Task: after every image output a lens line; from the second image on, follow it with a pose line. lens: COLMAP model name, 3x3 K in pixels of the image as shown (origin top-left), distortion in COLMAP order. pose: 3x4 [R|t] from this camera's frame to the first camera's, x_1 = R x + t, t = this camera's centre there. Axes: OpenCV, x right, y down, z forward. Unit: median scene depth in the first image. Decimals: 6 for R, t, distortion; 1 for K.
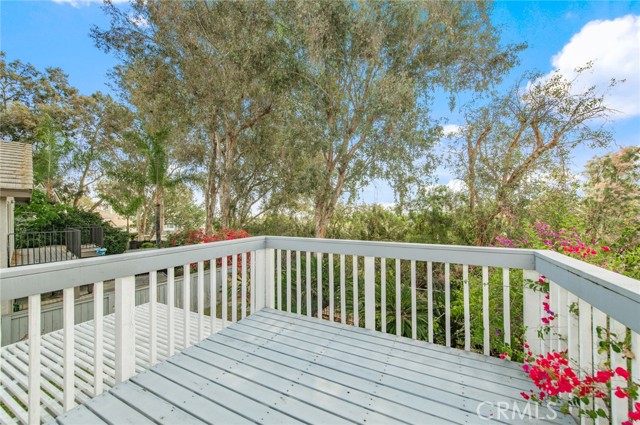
lens RADIAL K [[250.7, 0, 321.6], [0, 250.7, 211.7], [0, 0, 1]] dist [0.012432, -0.003182]
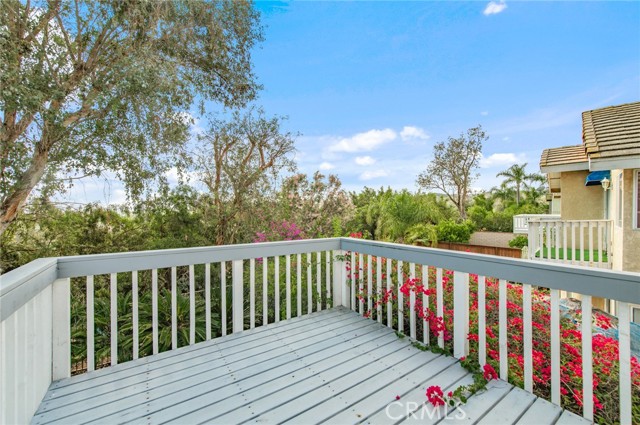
lens RADIAL K [[250.7, 0, 323.1], [0, 250.7, 213.2], [0, 0, 1]] dist [0.012432, -0.003182]
pose [[0.477784, -0.000405, 0.878477, -0.190021], [-0.008079, 0.999956, 0.004855, -0.005941], [-0.878440, -0.009417, 0.477759, 0.079454]]
